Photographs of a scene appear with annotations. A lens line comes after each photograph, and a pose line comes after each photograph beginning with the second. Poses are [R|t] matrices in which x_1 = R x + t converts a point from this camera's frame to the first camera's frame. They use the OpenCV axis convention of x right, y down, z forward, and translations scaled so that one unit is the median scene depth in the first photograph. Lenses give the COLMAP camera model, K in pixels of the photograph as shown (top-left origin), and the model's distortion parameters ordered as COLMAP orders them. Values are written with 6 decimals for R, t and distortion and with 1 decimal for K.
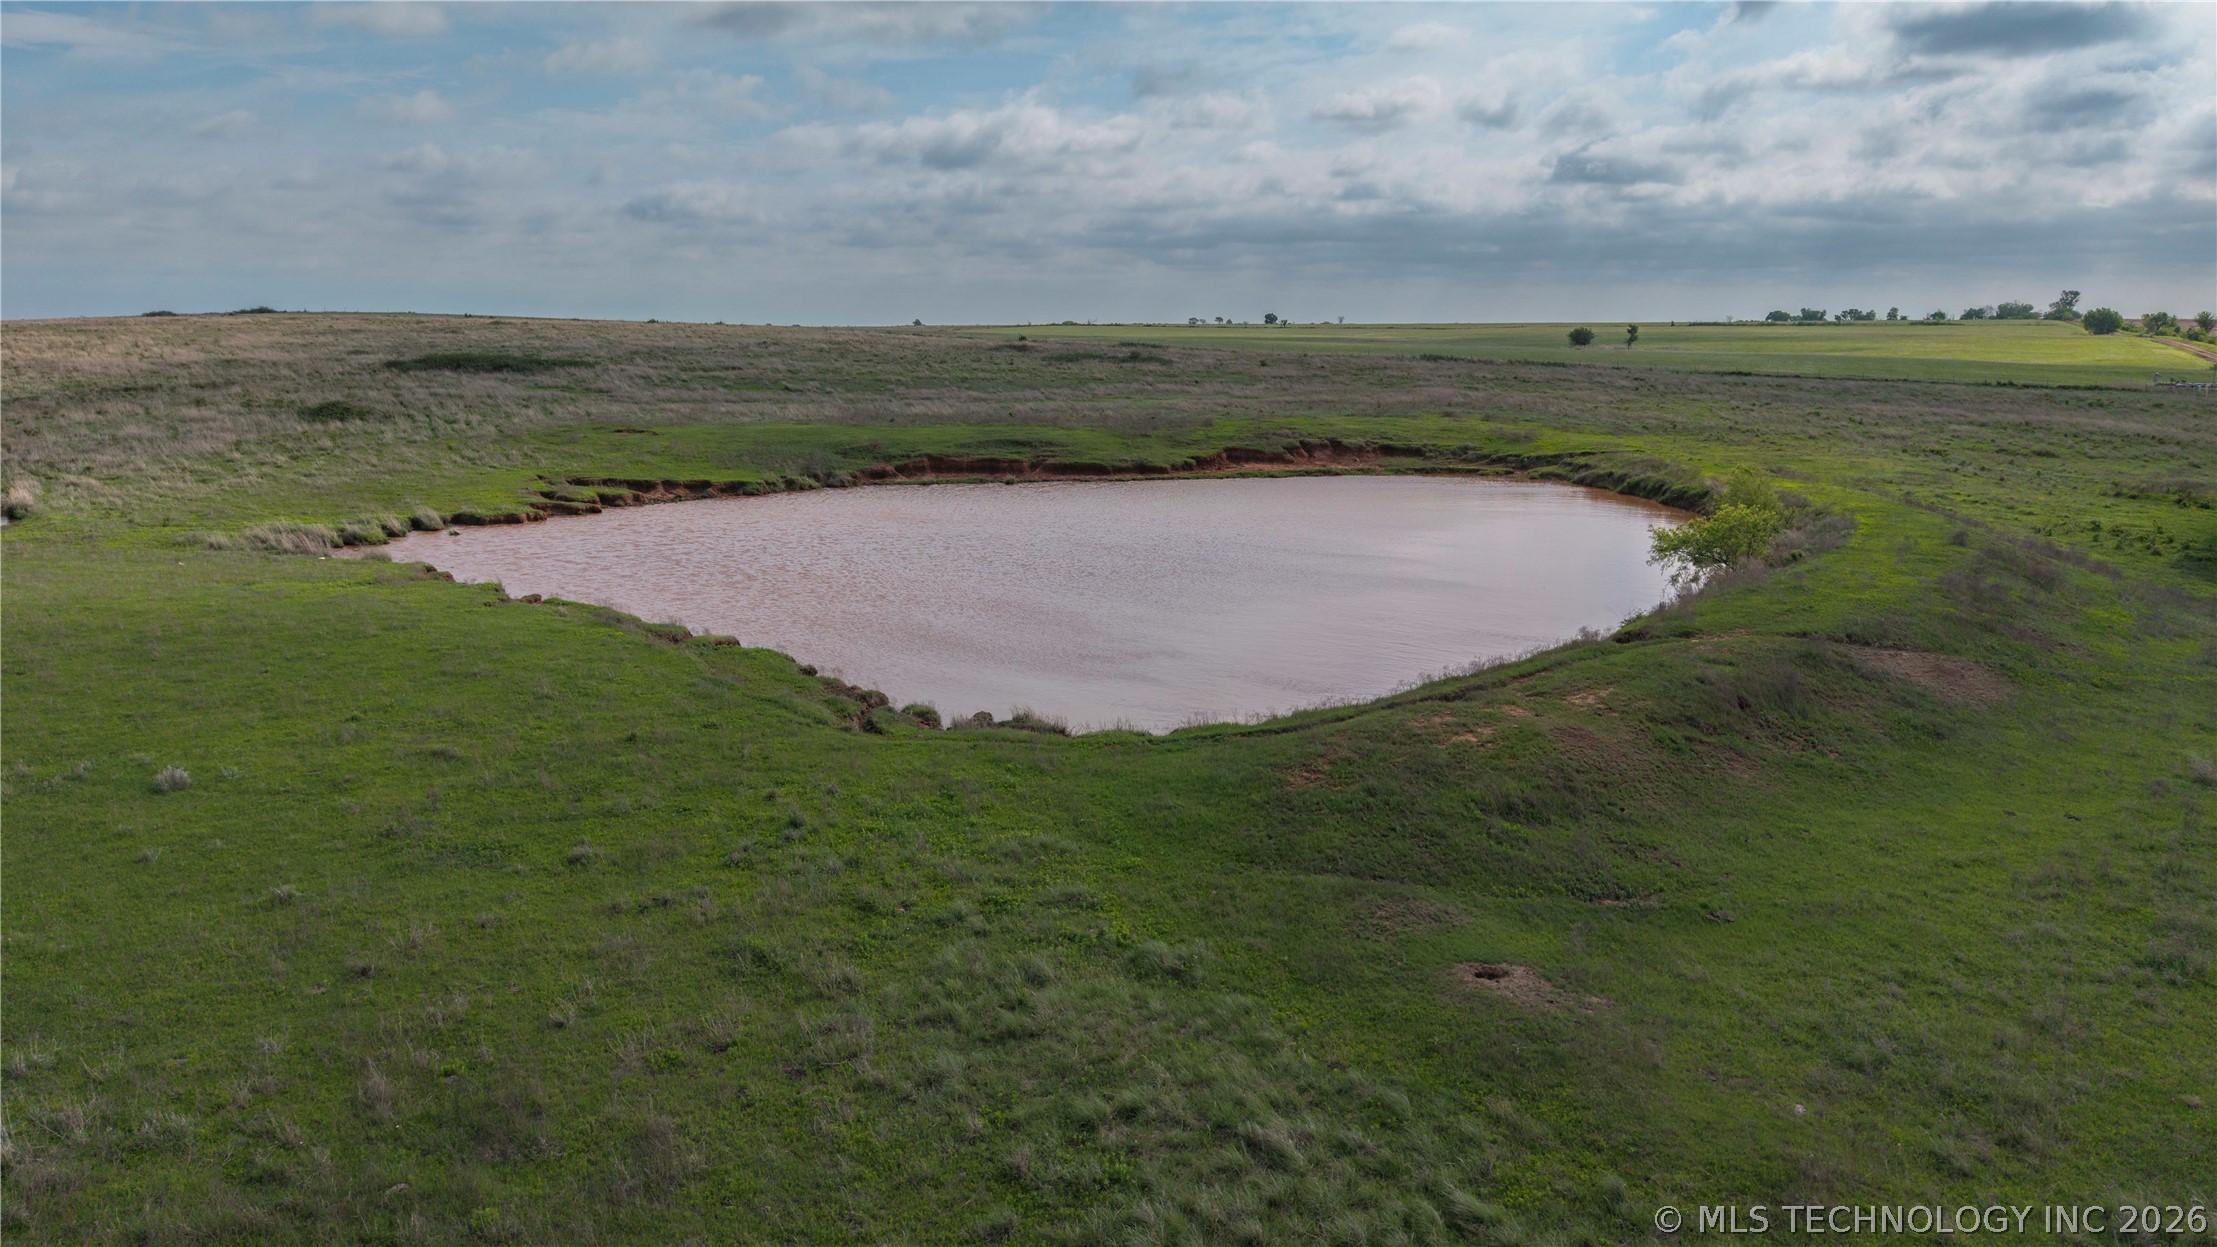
lens RADIAL K [[1540.8, 0, 1093.4], [0, 1540.8, 635.0], [0, 0, 1]] dist [0.033047, -0.028735]
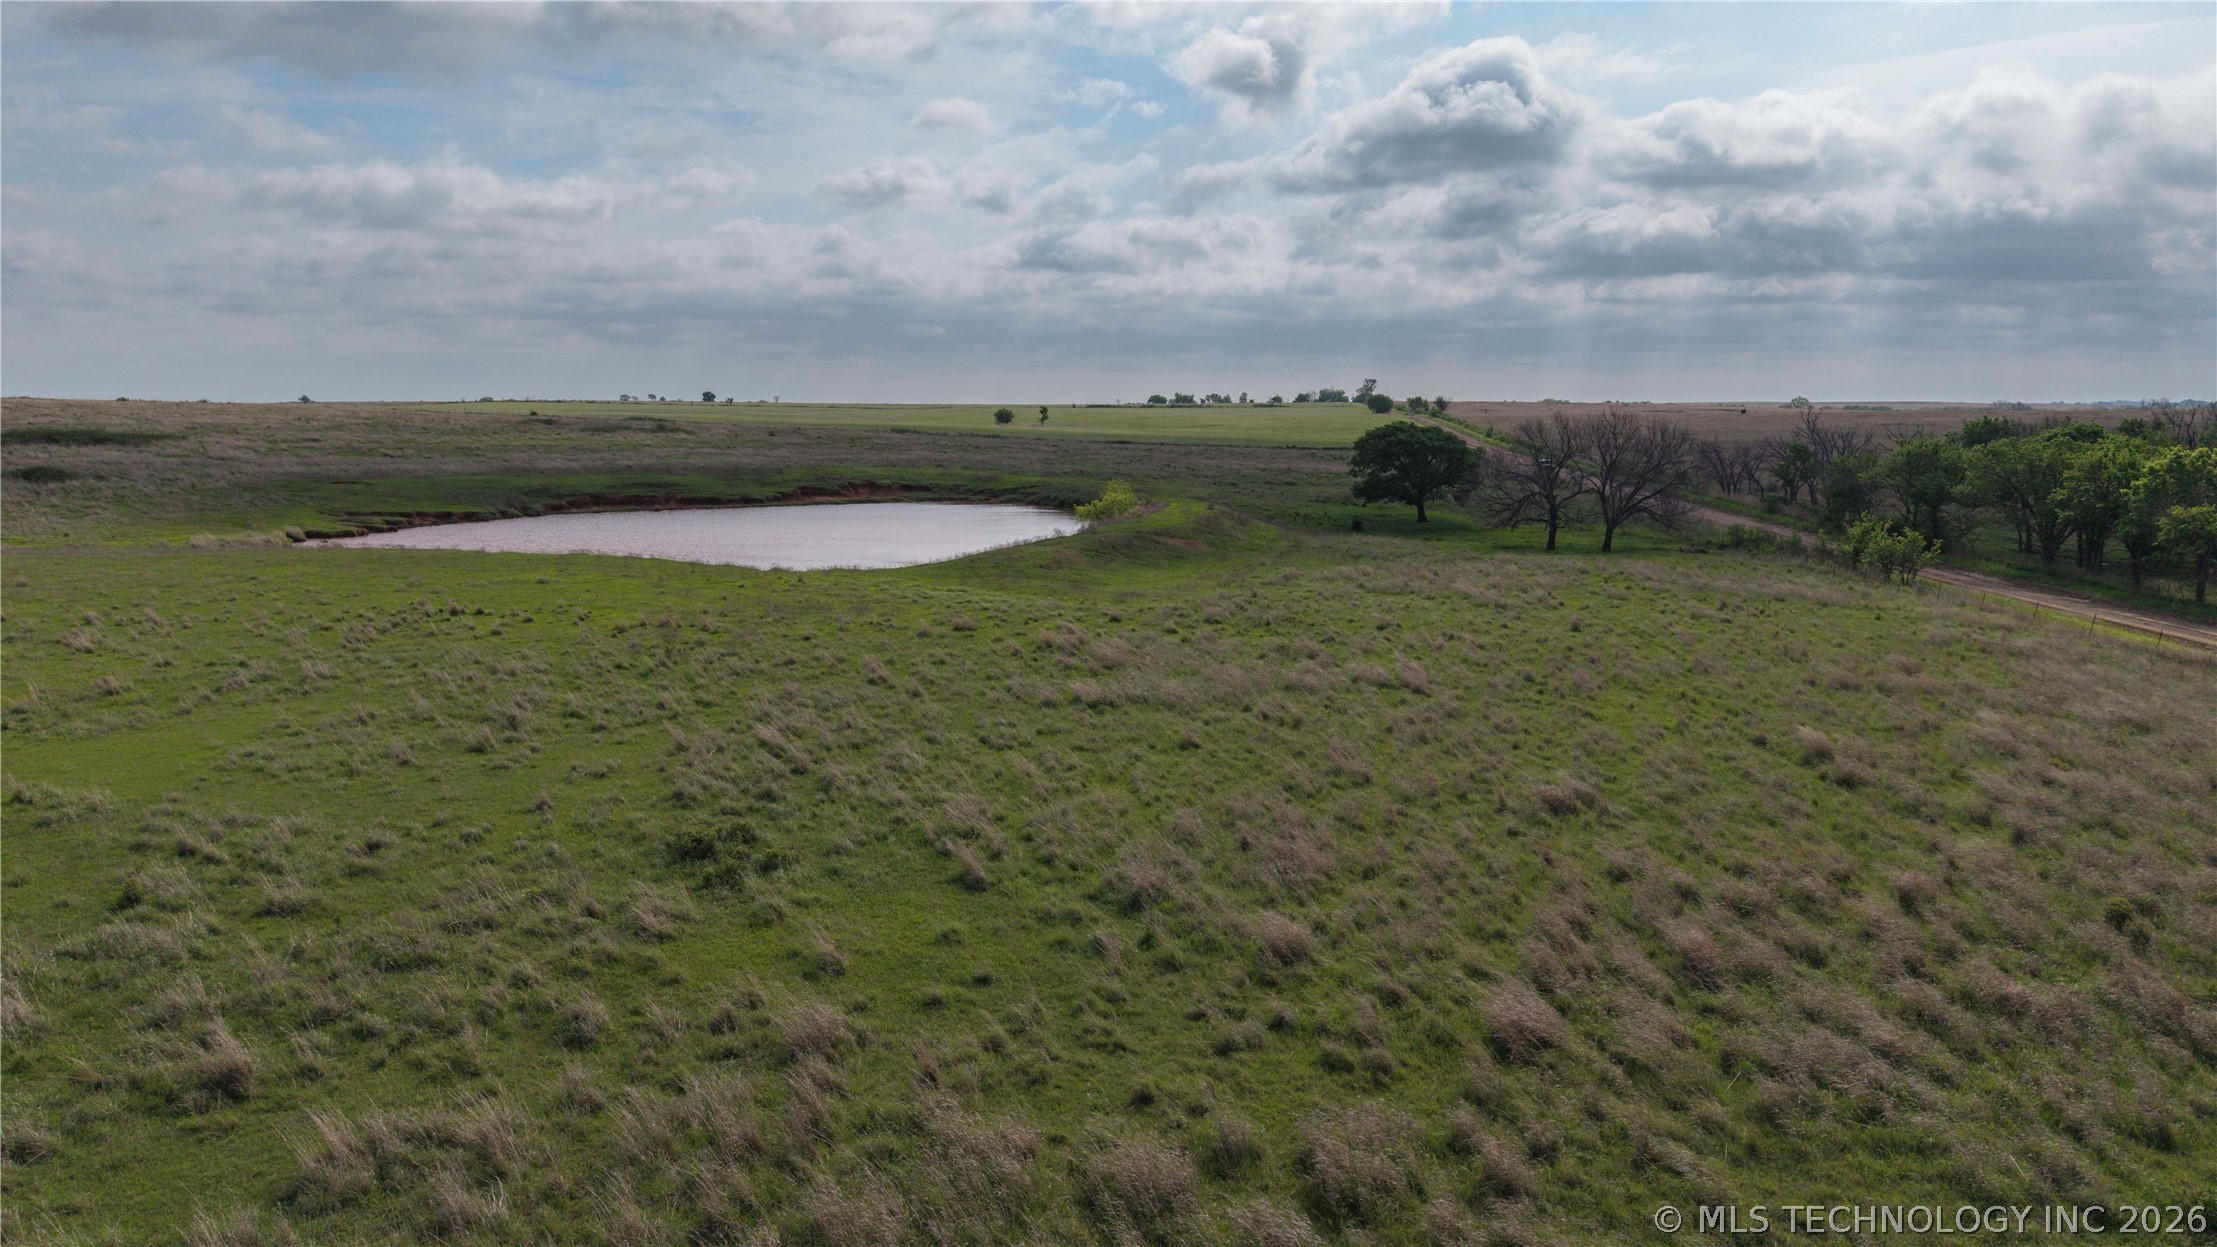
lens RADIAL K [[1540.8, 0, 1093.4], [0, 1540.8, 635.0], [0, 0, 1]] dist [0.033047, -0.028735]
pose [[0.935497, -0.047785, 0.350088, -0.051715], [0.064848, 0.997202, -0.037174, 0.027384], [-0.347333, 0.057479, 0.935979, -0.137348]]
